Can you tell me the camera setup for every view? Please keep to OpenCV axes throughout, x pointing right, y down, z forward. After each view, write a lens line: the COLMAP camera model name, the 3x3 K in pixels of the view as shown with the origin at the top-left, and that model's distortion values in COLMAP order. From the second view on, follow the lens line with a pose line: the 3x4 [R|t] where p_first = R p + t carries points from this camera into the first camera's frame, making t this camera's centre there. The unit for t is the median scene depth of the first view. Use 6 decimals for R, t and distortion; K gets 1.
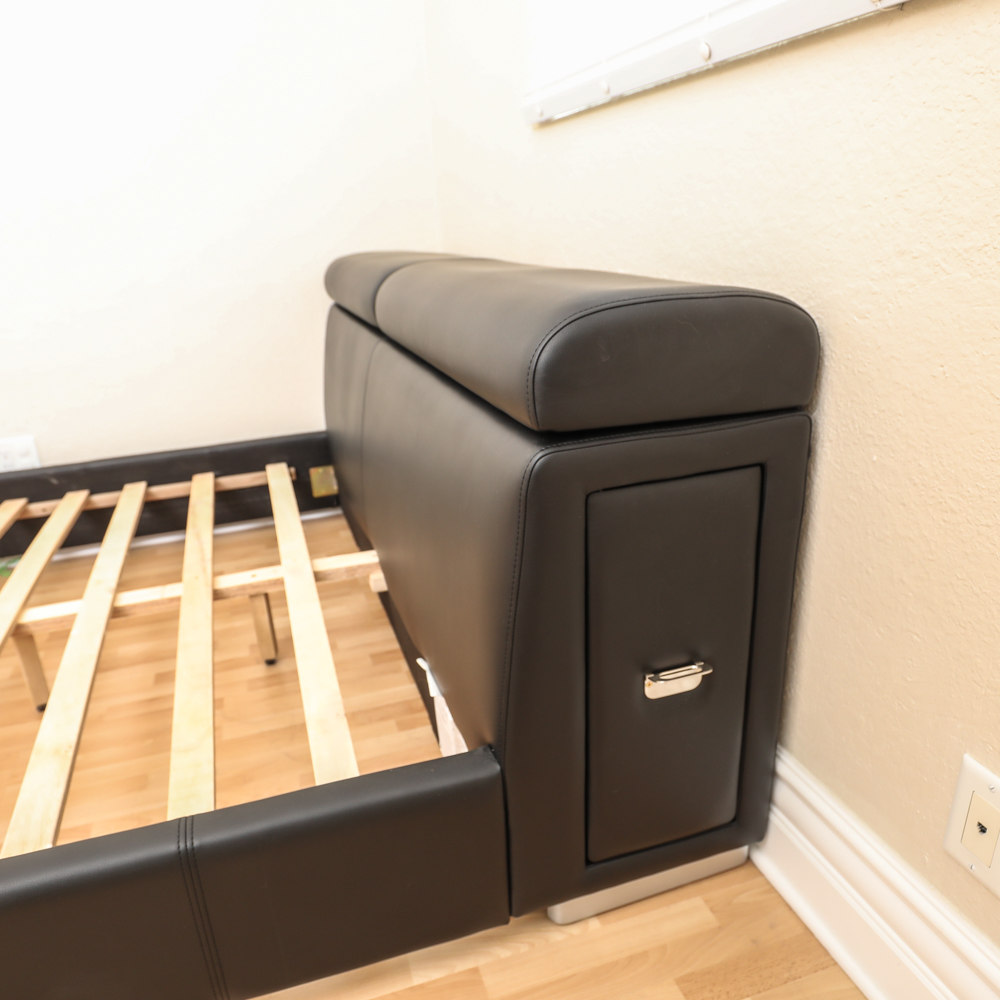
lens RADIAL K [[783.6, 0, 464.9], [0, 783.6, 503.2], [0, 0, 1]] dist [-0.009128, -0.001674]
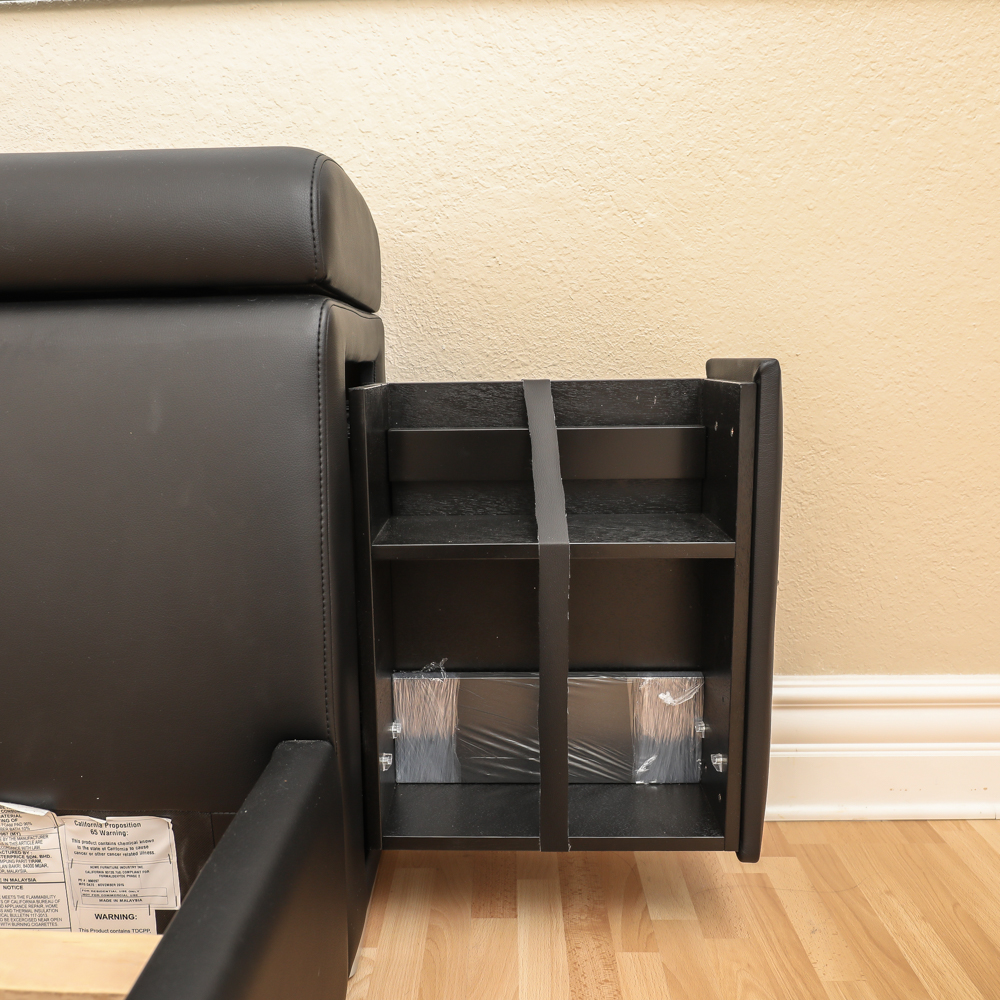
lens RADIAL K [[834.0, 0, 478.7], [0, 834.0, 510.7], [0, 0, 1]] dist [-0.006956, -0.003992]
pose [[0.303963, -0.096185, 0.947816, -0.672279], [0.335526, 0.941954, -0.012012, 0.205002], [-0.891644, 0.321668, 0.318592, 0.601576]]
